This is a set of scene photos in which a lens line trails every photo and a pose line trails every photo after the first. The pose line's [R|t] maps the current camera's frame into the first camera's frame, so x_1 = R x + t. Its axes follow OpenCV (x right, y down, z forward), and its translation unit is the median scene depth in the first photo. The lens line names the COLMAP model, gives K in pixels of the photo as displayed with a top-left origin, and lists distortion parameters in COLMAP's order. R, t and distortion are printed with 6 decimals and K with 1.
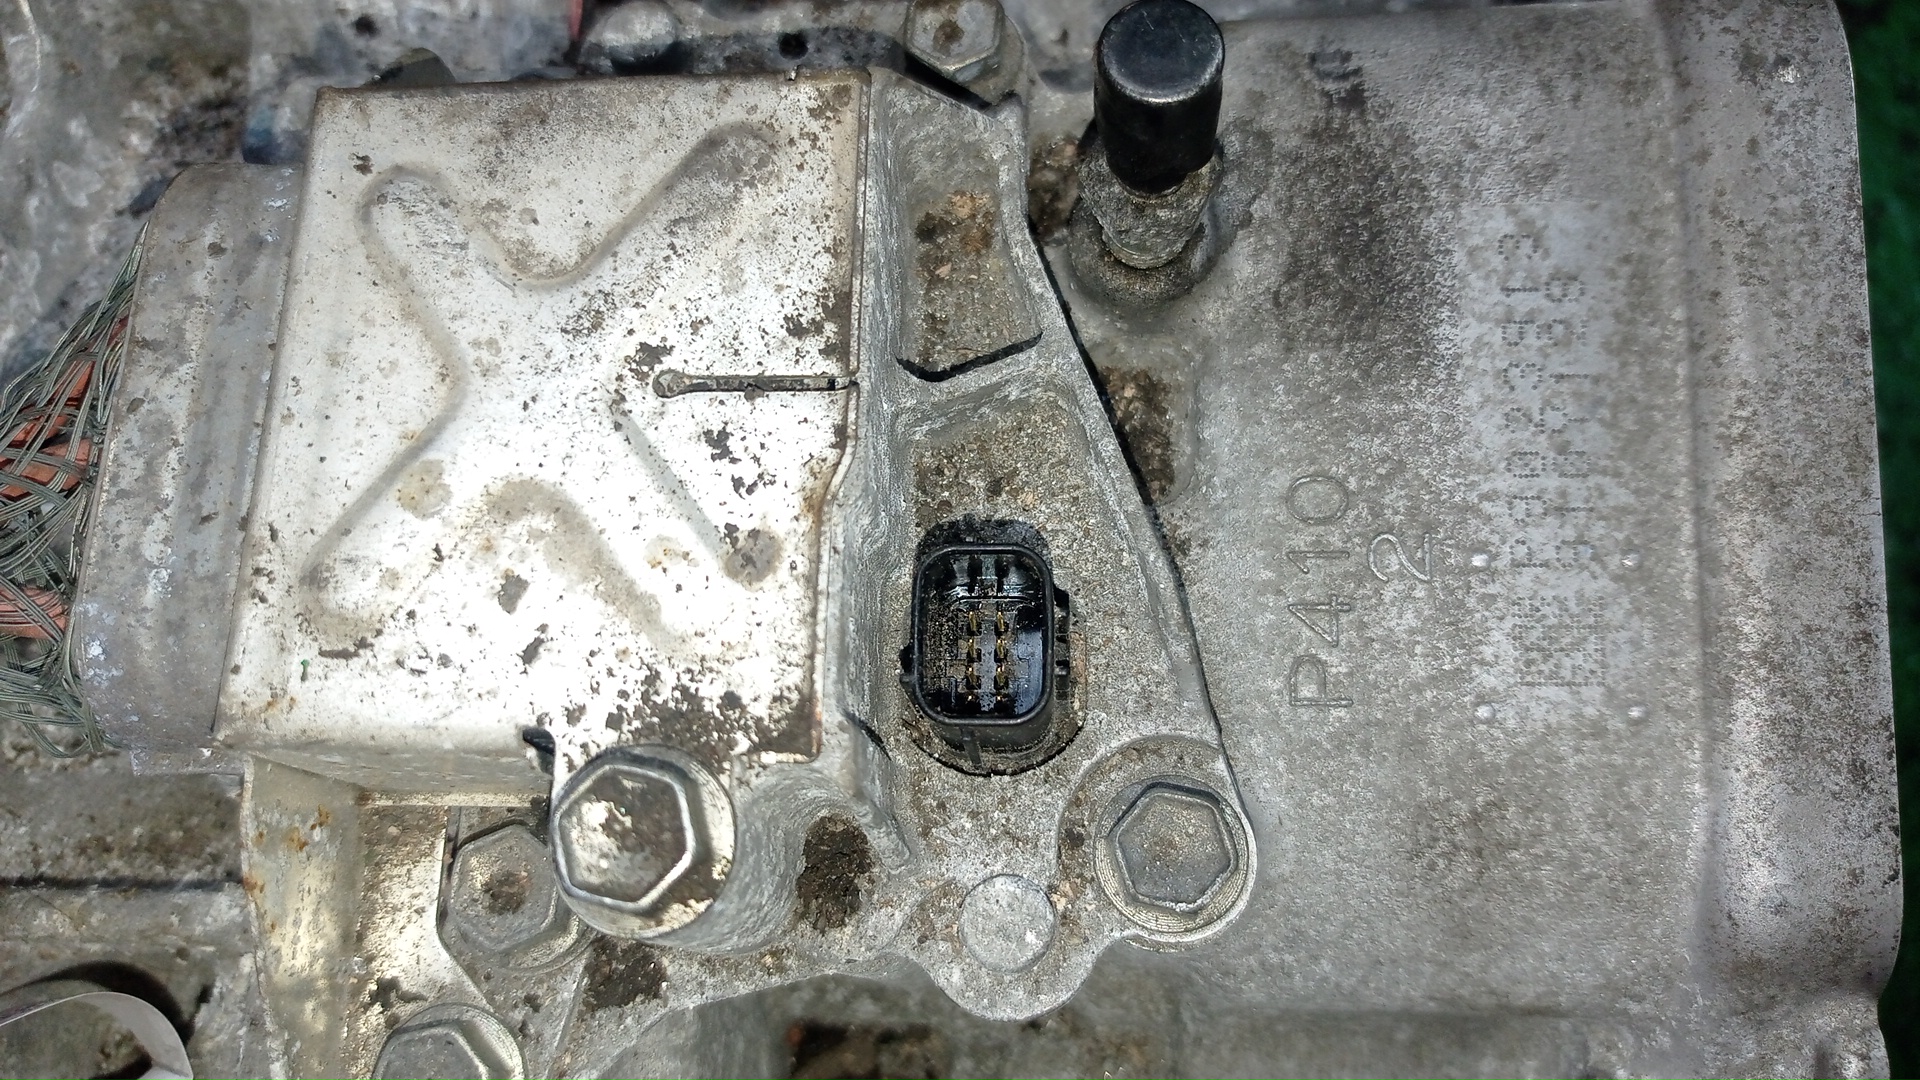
lens RADIAL K [[1674.5, 0, 966.1], [0, 1674.5, 493.7], [0, 0, 1]] dist [-0.012097, -0.180811]
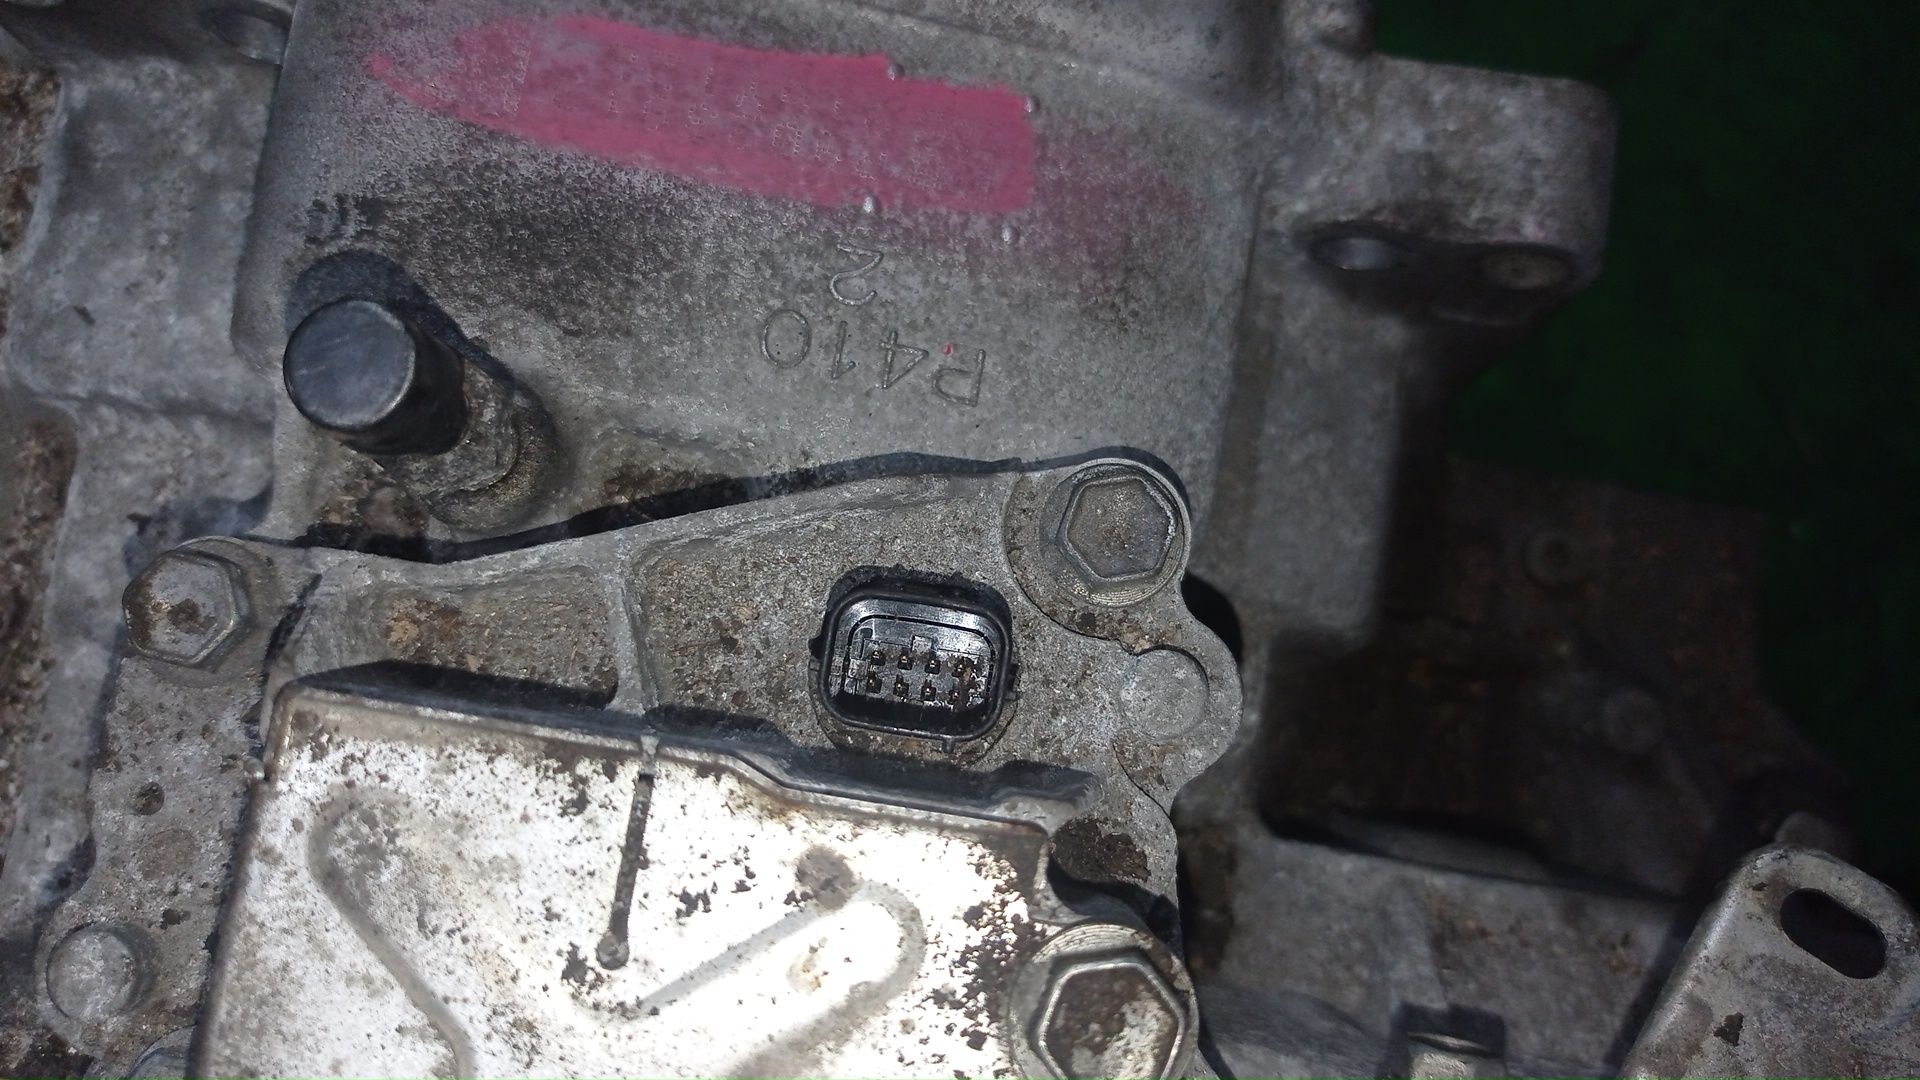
lens RADIAL K [[1674.5, 0, 966.1], [0, 1674.5, 493.7], [0, 0, 1]] dist [-0.012097, -0.180811]
pose [[0.137144, -0.962196, 0.235309, -0.121782], [0.930235, 0.206735, 0.303188, -0.210867], [-0.340373, 0.177313, 0.923421, 0.042029]]
